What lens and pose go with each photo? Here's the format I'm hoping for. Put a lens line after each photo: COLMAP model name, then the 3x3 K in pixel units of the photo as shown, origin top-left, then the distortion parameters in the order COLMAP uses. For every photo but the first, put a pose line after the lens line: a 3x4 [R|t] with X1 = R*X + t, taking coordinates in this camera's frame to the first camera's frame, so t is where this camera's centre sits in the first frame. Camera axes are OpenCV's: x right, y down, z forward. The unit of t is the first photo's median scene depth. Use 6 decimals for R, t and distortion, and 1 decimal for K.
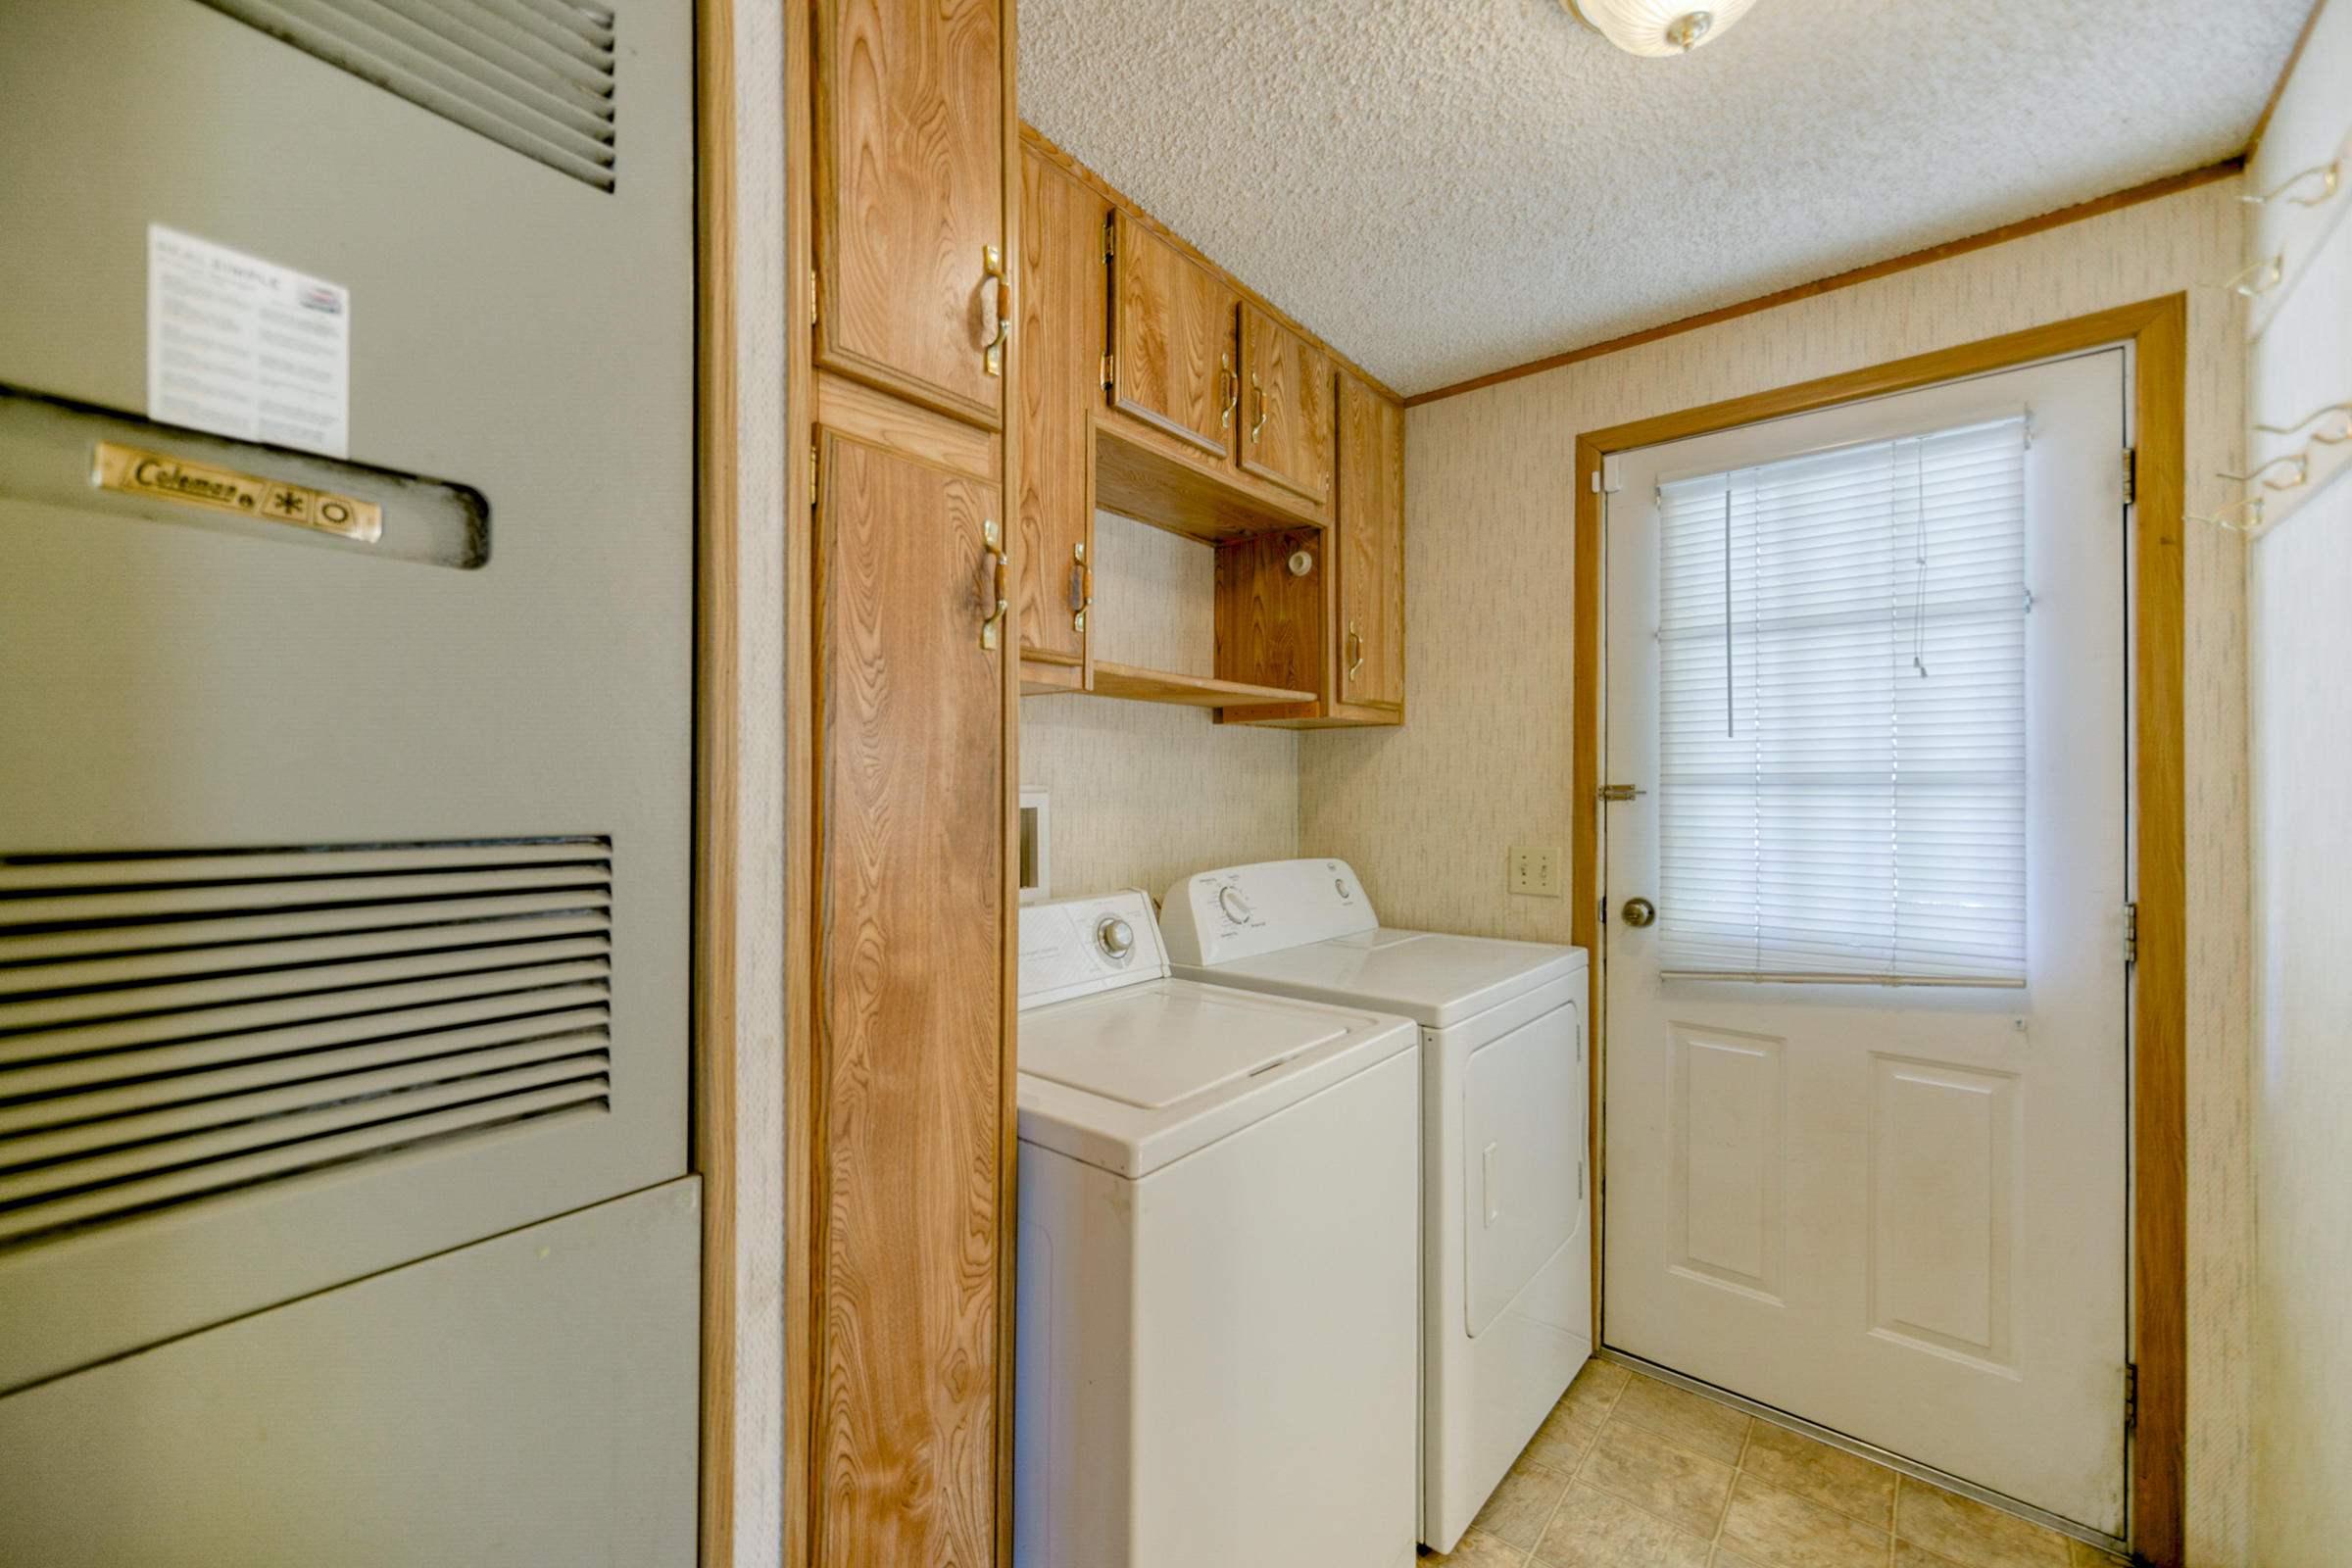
lens RADIAL K [[926.4, 0, 1167.2], [0, 926.4, 784.1], [0, 0, 1]] dist [-0.001589, 0.004212]
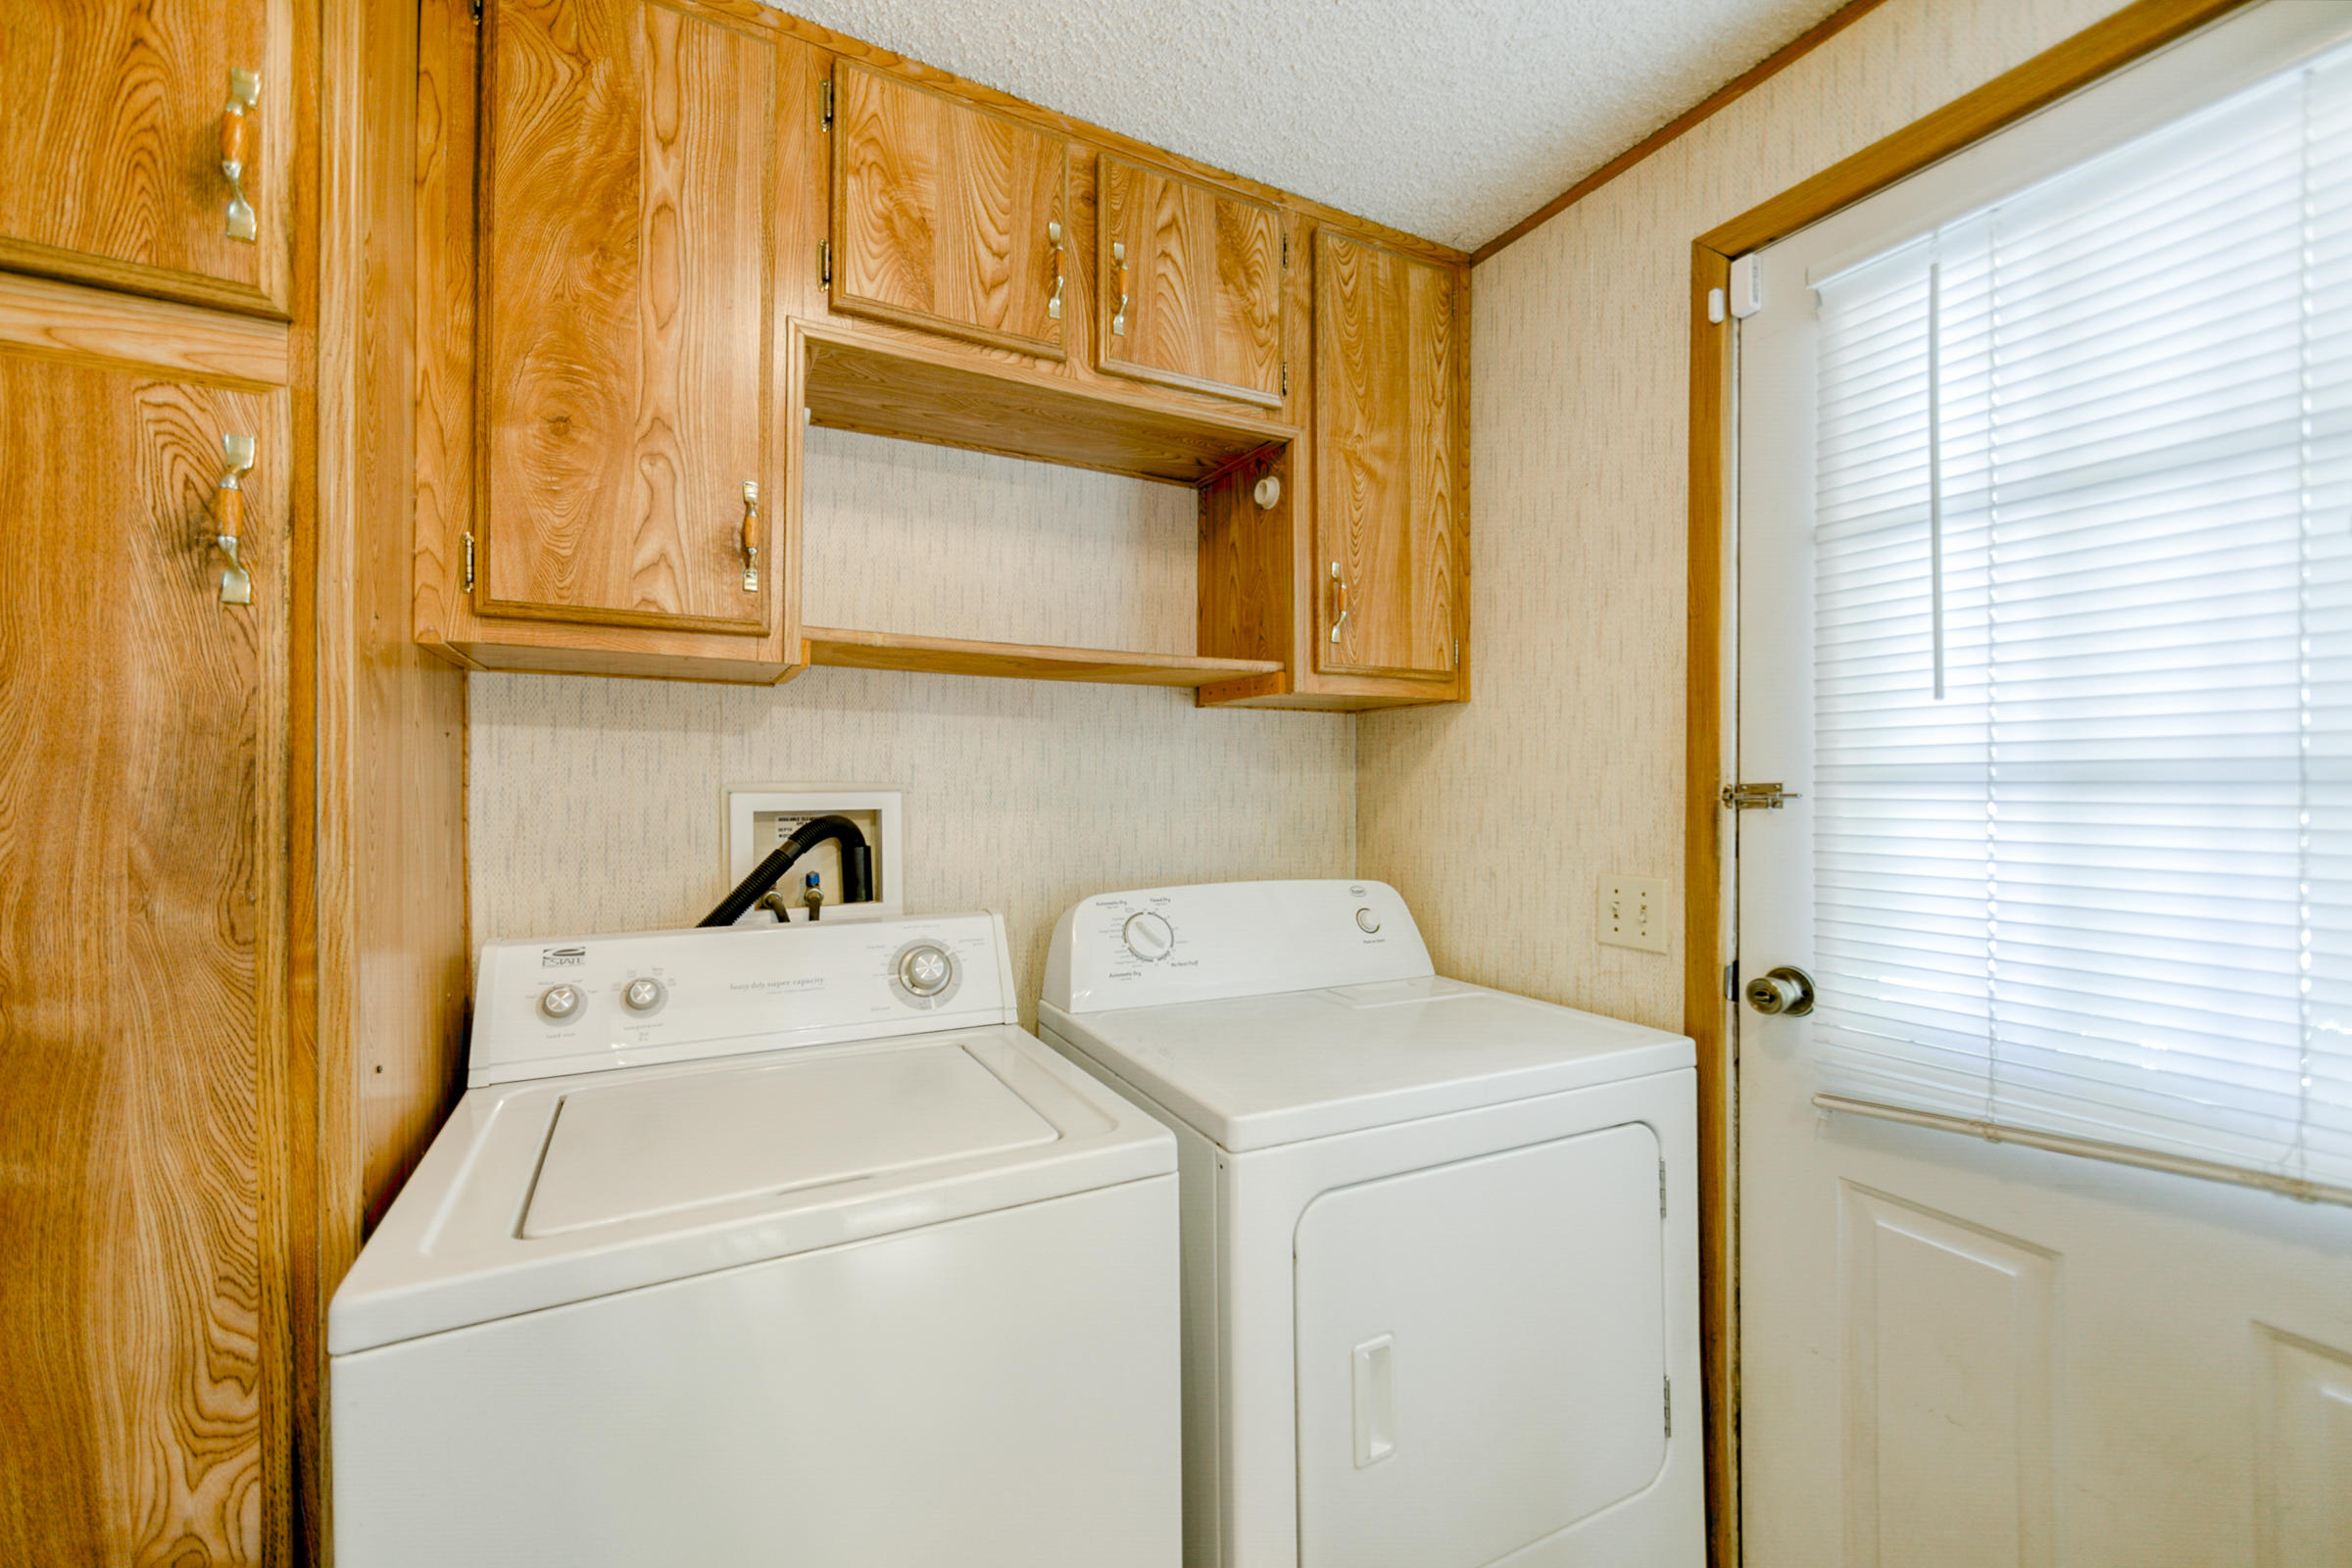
lens RADIAL K [[924.7, 0, 1165.3], [0, 924.7, 774.7], [0, 0, 1]] dist [0.015514, 0.000435]
pose [[0.921067, -0.003660, -0.389388, 0.383235], [0.000451, 0.999965, -0.008330, 0.000335], [0.389405, 0.007497, 0.921036, 0.281207]]
